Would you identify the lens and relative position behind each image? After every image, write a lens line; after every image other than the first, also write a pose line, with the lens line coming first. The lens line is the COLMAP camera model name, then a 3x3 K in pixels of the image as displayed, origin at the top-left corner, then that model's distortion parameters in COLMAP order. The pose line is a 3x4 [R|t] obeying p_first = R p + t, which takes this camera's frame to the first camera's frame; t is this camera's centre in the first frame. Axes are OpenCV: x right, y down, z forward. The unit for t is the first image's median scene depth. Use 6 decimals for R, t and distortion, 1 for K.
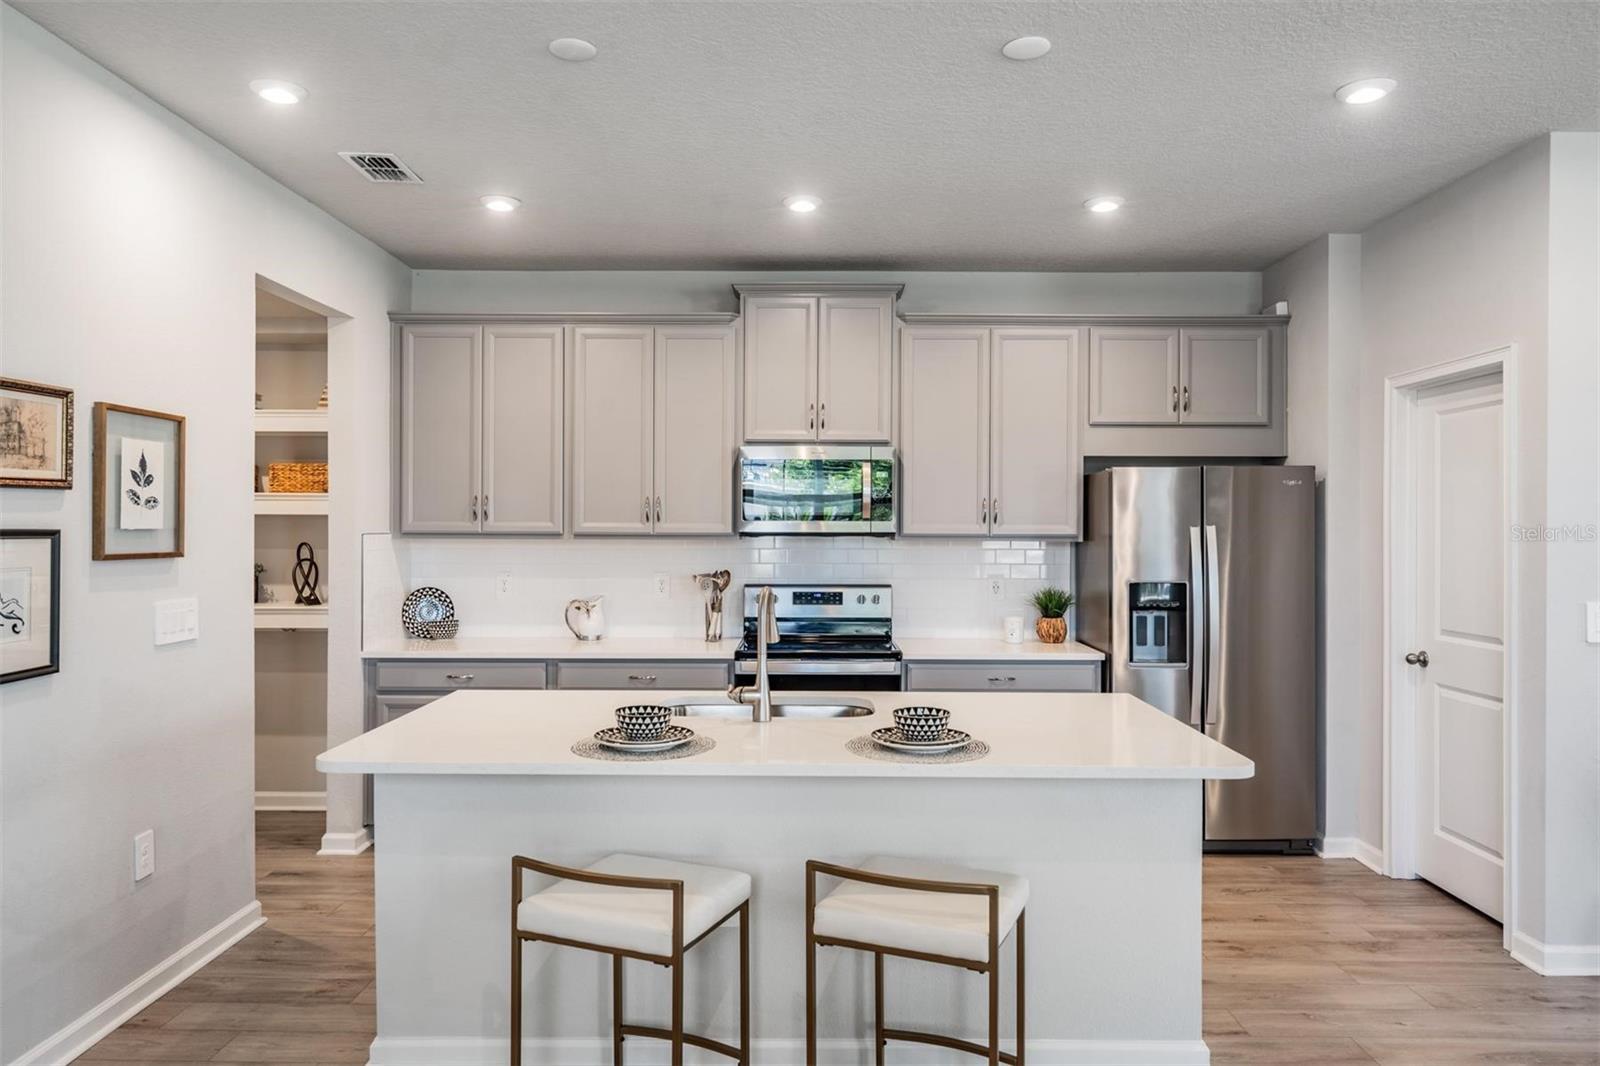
lens RADIAL K [[1066.2, 0, 795.0], [0, 1066.2, 529.5], [0, 0, 1]] dist [0.003888, 0.000605]
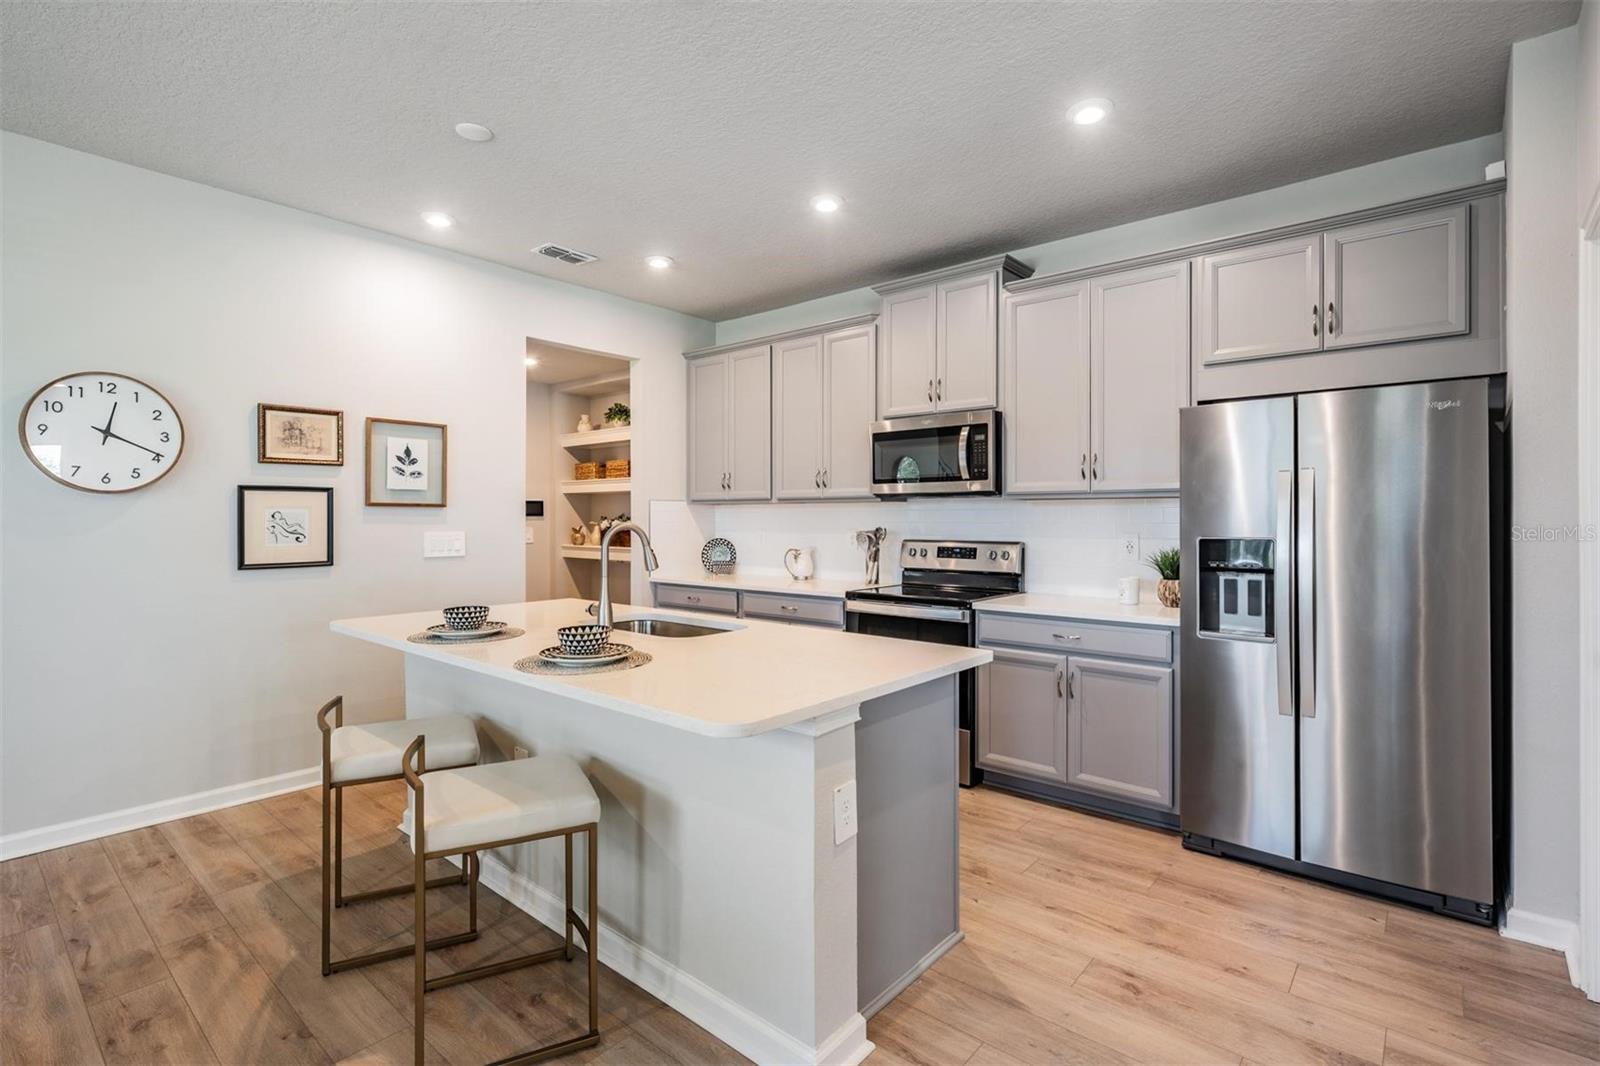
lens RADIAL K [[749.4, 0, 796.7], [0, 749.4, 519.5], [0, 0, 1]] dist [-0.000955, 0.001254]
pose [[0.764828, -0.001788, -0.644232, 0.445473], [0.000098, 0.999996, -0.002659, 0.034773], [0.644235, 0.001970, 0.764825, 0.316265]]
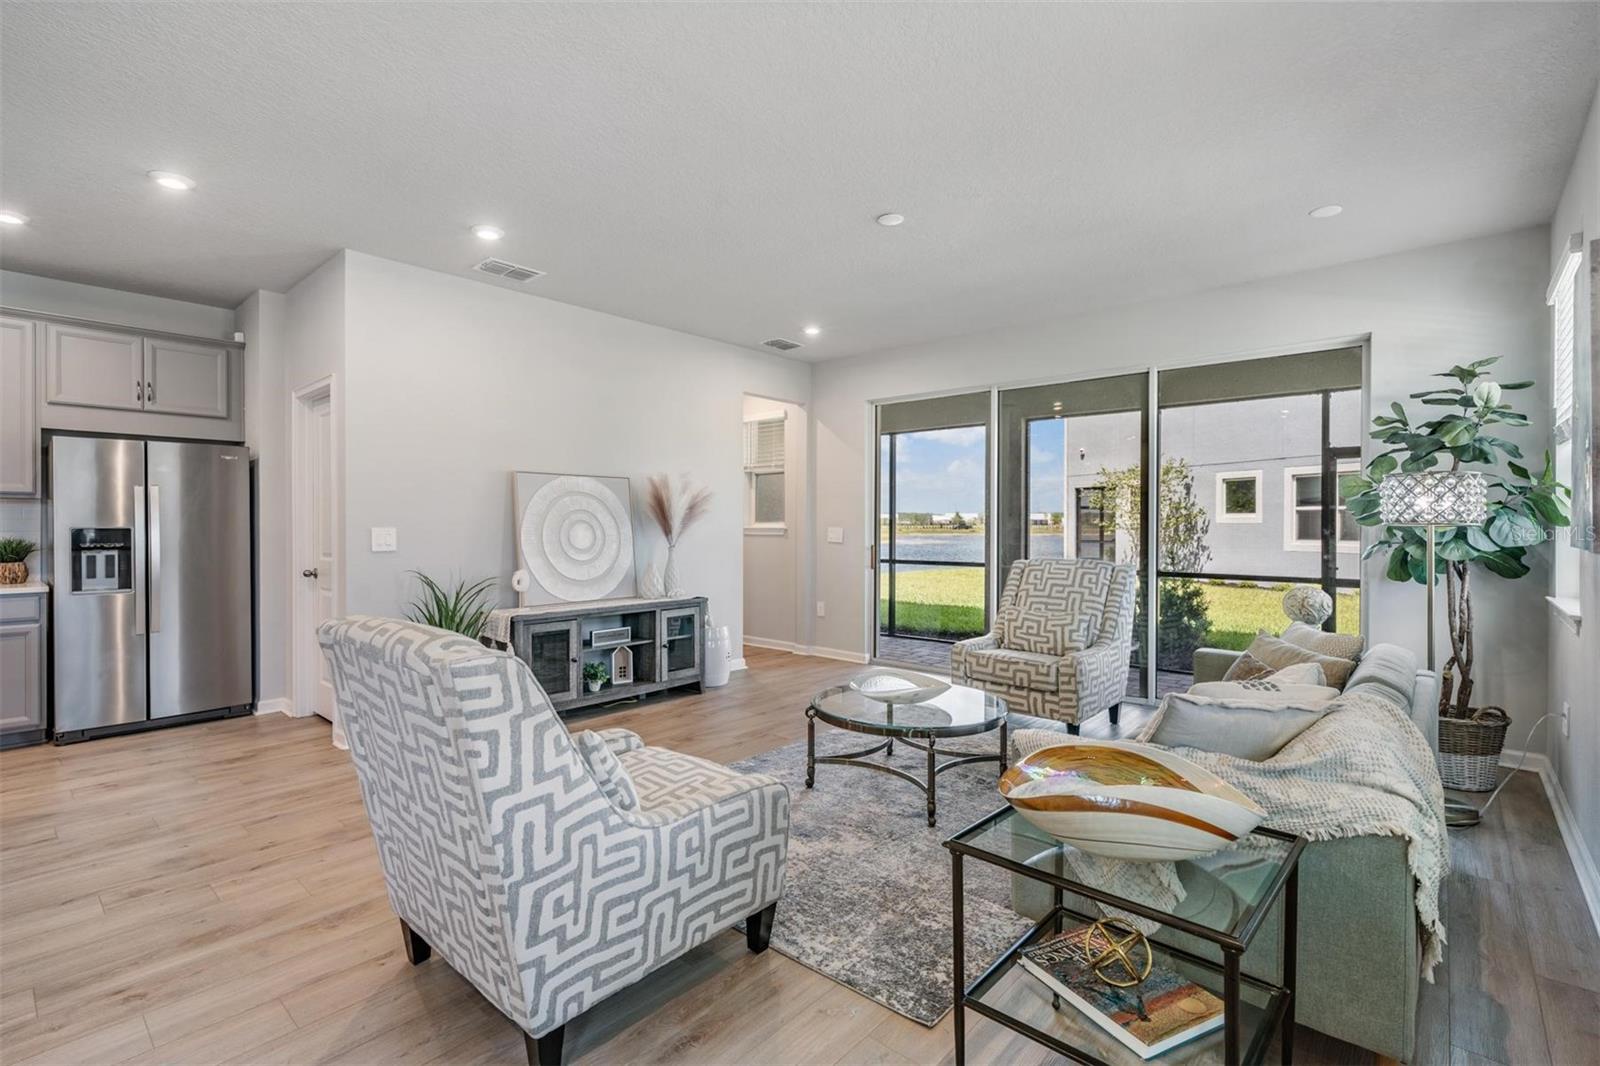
lens RADIAL K [[738.7, 0, 795.4], [0, 738.7, 524.6], [0, 0, 1]] dist [-0.000005, 0.000662]
pose [[0.655644, -0.003701, 0.755061, 0.209650], [0.003471, 0.999992, 0.001888, 0.045466], [-0.755062, 0.001383, 0.655652, -0.215622]]
